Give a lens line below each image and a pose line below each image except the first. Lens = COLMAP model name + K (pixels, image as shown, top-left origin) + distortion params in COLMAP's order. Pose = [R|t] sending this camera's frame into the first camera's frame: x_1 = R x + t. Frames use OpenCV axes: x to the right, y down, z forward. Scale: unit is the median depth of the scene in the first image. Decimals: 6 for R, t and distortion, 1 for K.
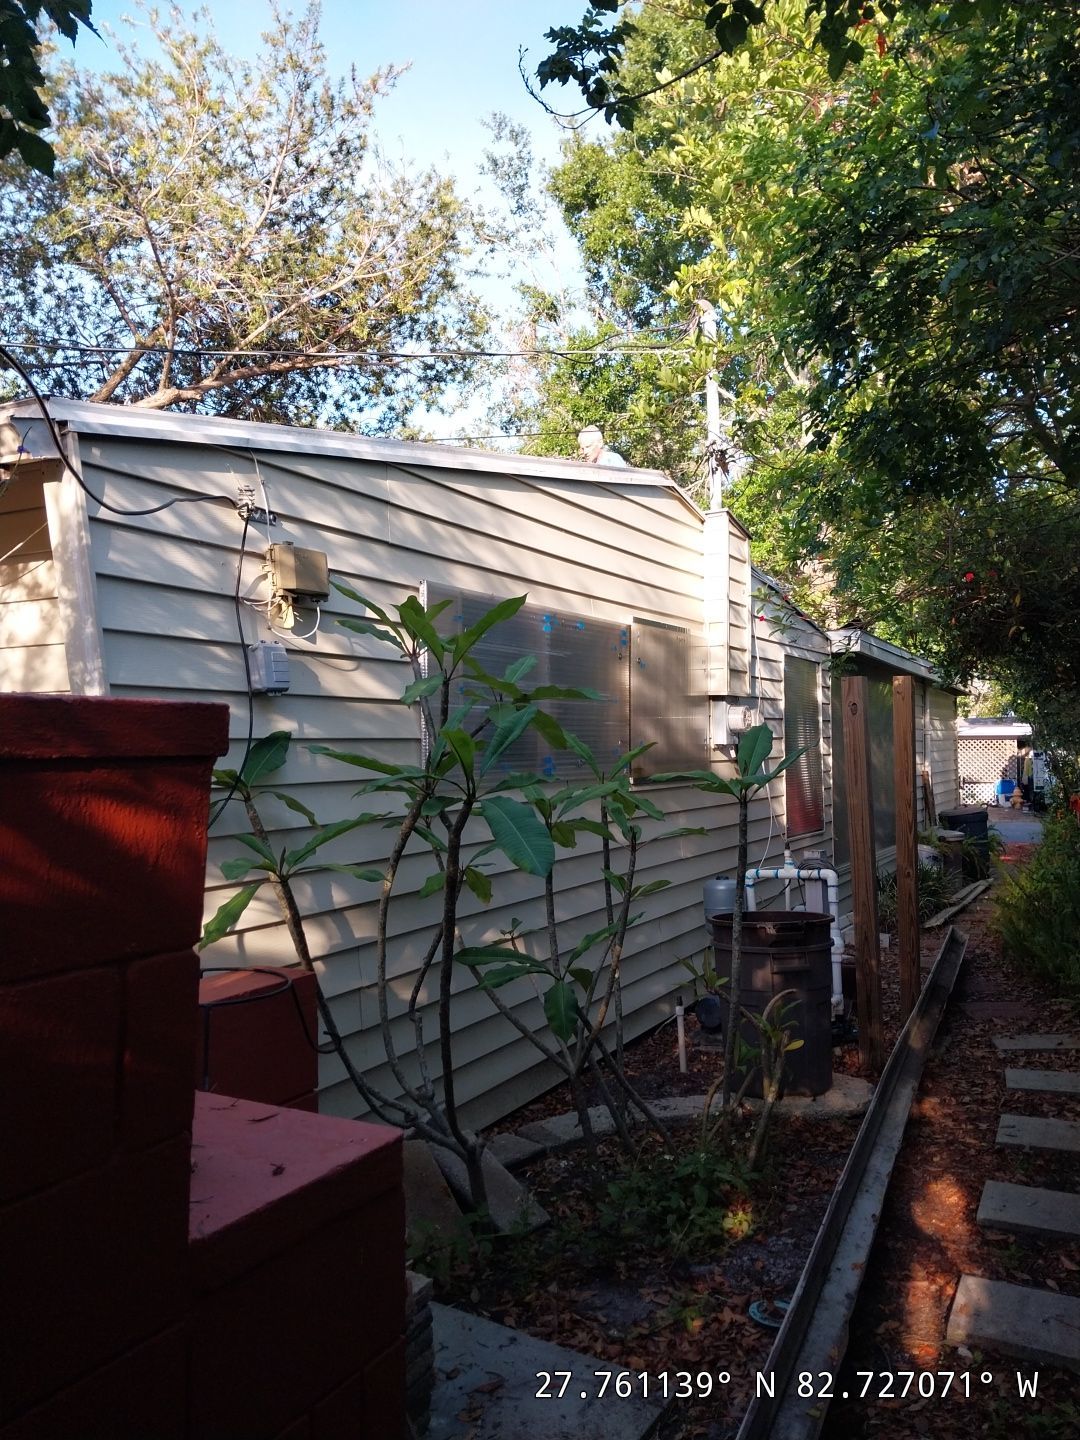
lens RADIAL K [[1134.1, 0, 537.3], [0, 1134.1, 705.8], [0, 0, 1]] dist [0.117384, -0.340023]
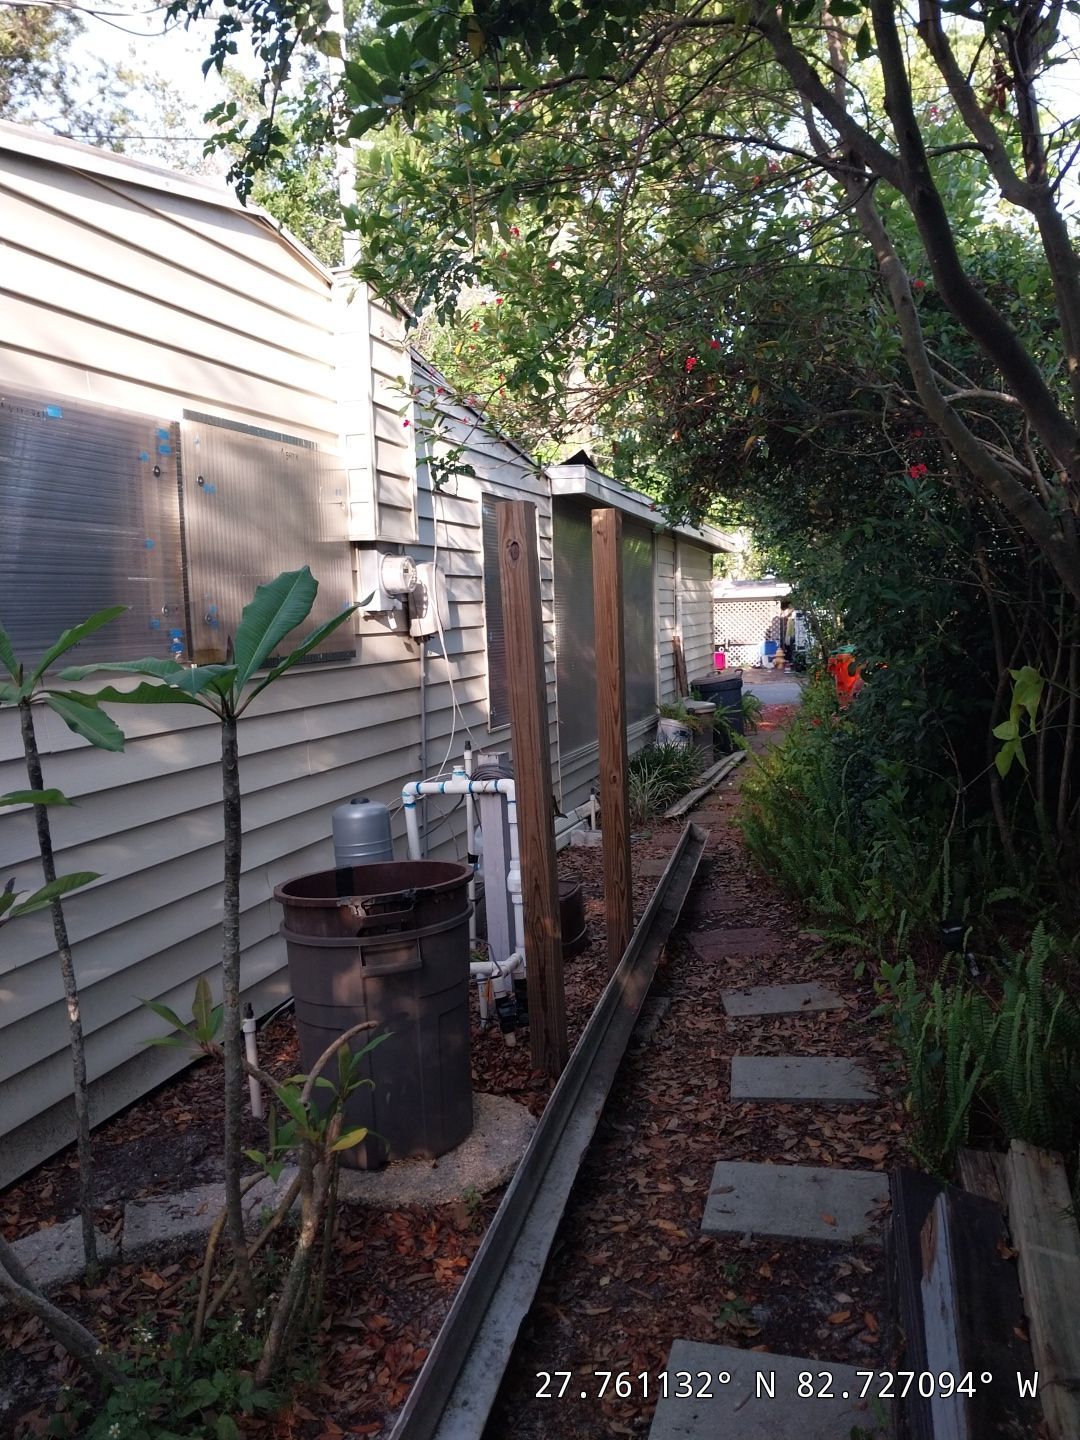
lens RADIAL K [[1128.6, 0, 540.8], [0, 1128.6, 719.7], [0, 0, 1]] dist [0.035554, -0.040215]
pose [[0.982353, -0.044724, 0.181610, 0.130951], [0.021804, 0.991753, 0.126292, 0.014115], [-0.185760, -0.120104, 0.975227, 0.271045]]
